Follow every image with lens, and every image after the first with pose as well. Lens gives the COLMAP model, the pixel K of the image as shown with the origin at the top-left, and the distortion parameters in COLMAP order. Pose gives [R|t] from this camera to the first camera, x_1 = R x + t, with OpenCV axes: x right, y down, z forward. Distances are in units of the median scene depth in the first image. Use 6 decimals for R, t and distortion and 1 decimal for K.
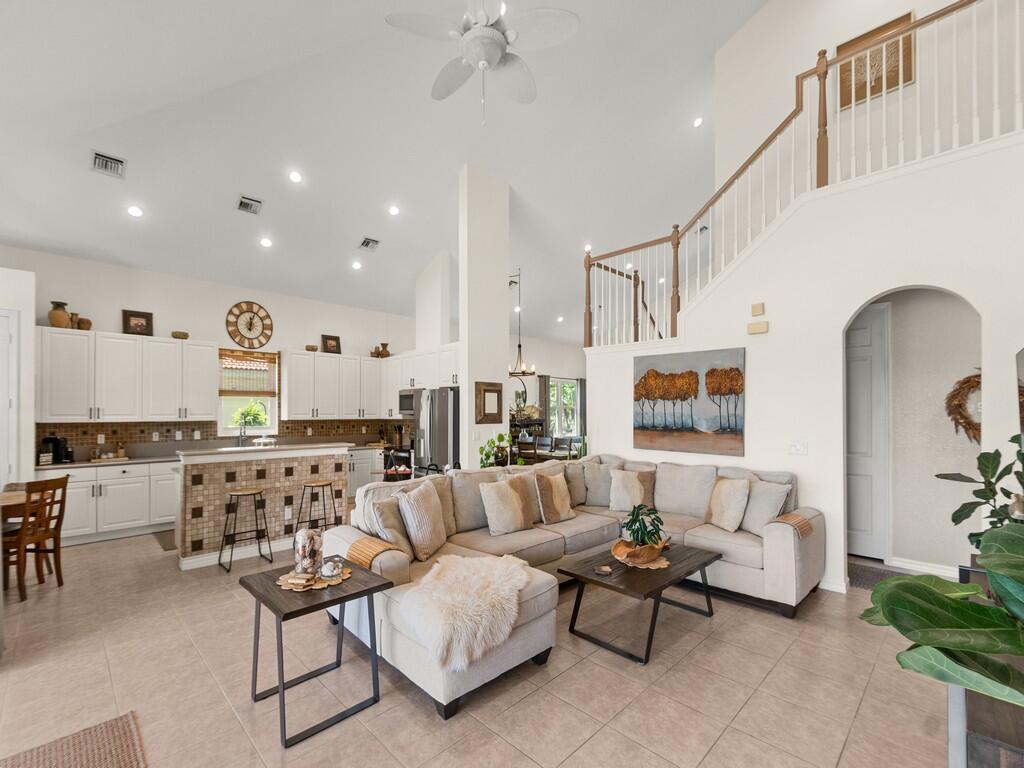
lens RADIAL K [[452.1, 0, 503.1], [0, 452.1, 410.0], [0, 0, 1]] dist [0.007142, -0.005099]
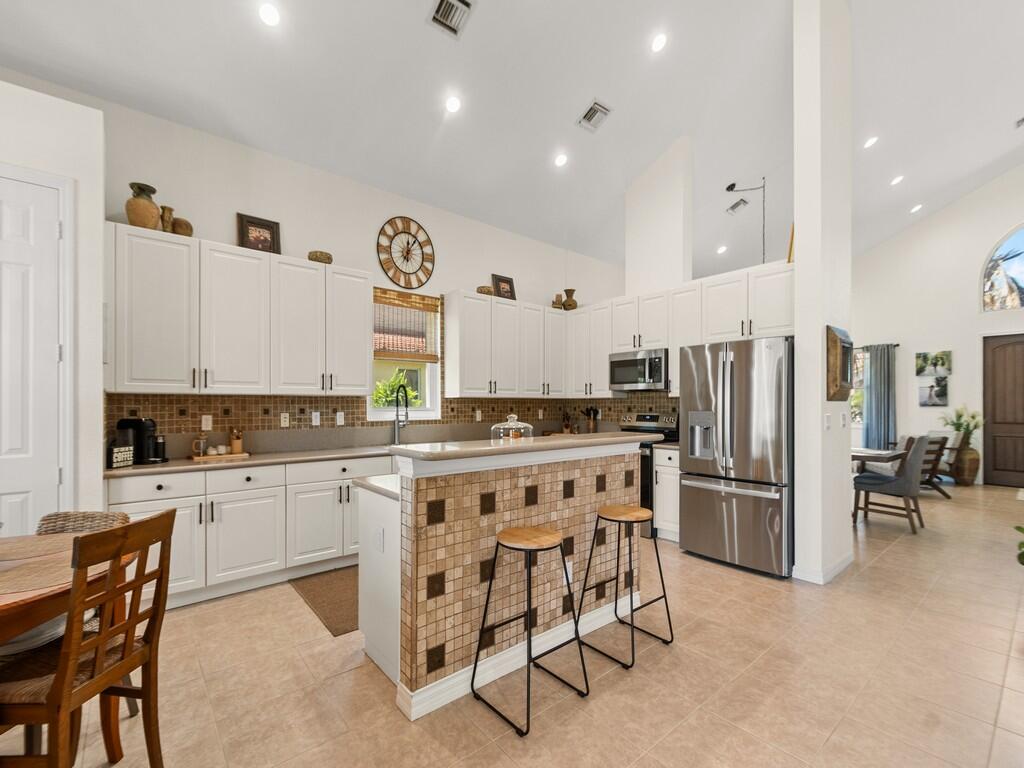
lens RADIAL K [[452.1, 0, 503.4], [0, 452.1, 403.9], [0, 0, 1]] dist [0.007142, -0.005099]
pose [[0.995893, 0.002415, -0.090505, -0.472304], [-0.001753, 0.999971, 0.007398, 0.036277], [0.090520, -0.007209, 0.995869, 0.467029]]
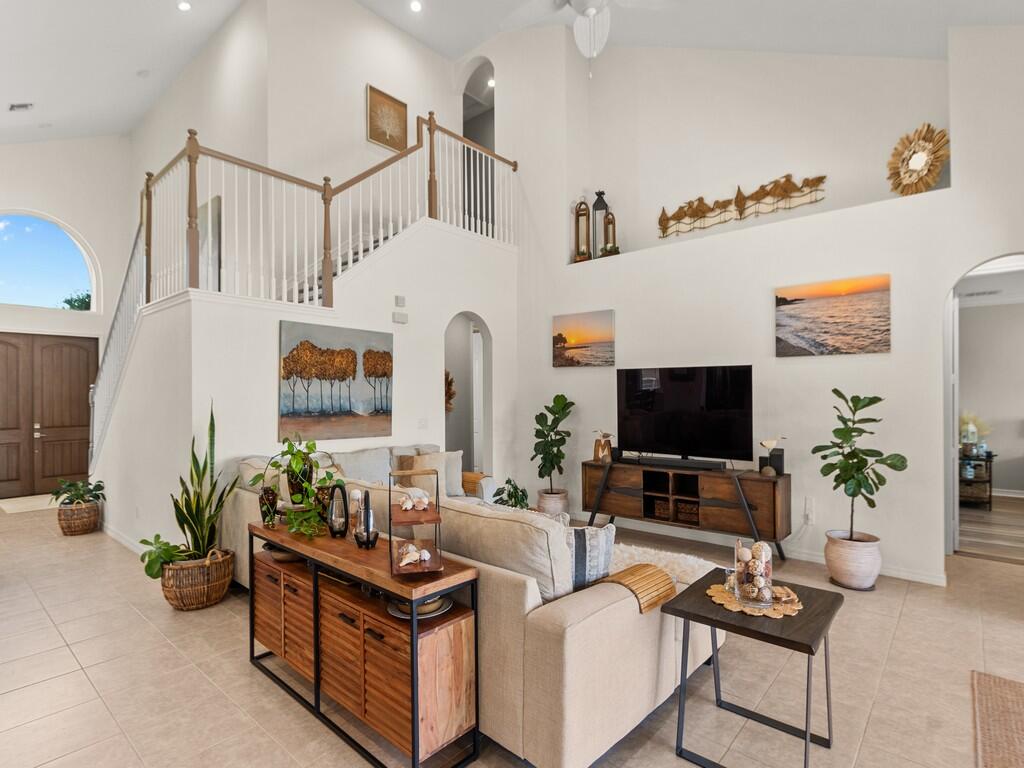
lens RADIAL K [[528.9, 0, 505.7], [0, 528.9, 393.6], [0, 0, 1]] dist [-0.001185, -0.000937]
pose [[-0.076260, 0.004048, 0.997080, -0.598706], [-0.002609, 0.999988, -0.004259, 0.006507], [-0.997085, -0.002926, -0.076248, 0.676676]]
